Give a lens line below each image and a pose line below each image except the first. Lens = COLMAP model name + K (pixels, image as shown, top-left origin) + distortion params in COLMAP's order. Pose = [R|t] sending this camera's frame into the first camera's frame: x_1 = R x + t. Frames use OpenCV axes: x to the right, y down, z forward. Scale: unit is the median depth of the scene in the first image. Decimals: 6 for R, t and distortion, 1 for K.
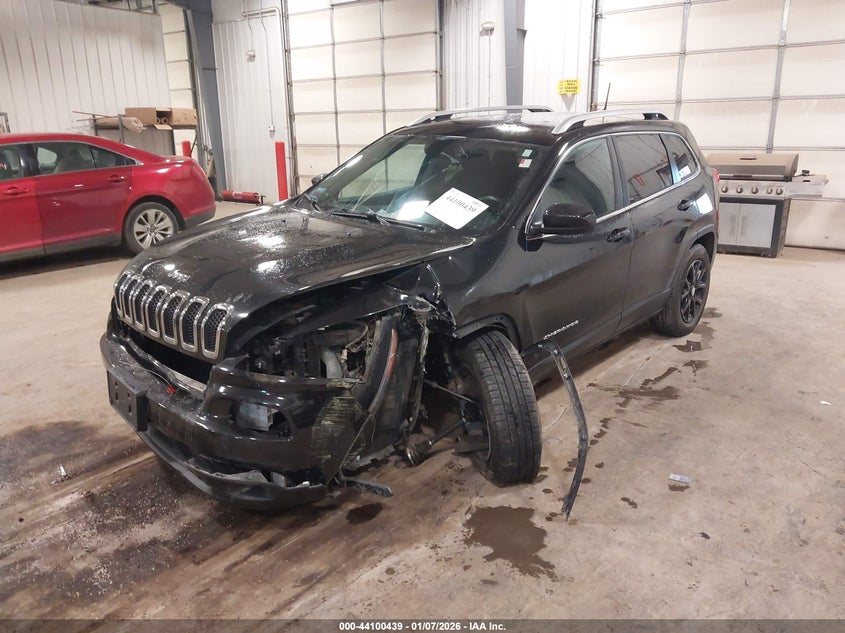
lens RADIAL K [[657.6, 0, 421.4], [0, 657.6, 315.2], [0, 0, 1]] dist [0.008515, 0.014658]
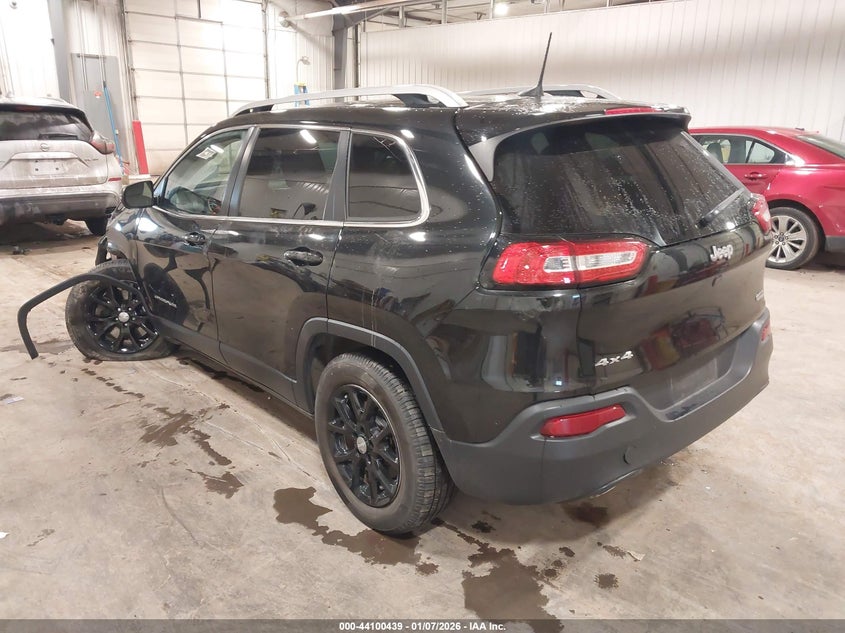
lens RADIAL K [[657.6, 0, 419.4], [0, 657.6, 318.3], [0, 0, 1]] dist [0.008515, 0.014658]
pose [[-0.129780, 0.284996, -0.949702, 1.011121], [-0.280857, 0.908010, 0.310865, -0.341425], [0.950935, 0.307074, -0.037799, 1.226813]]
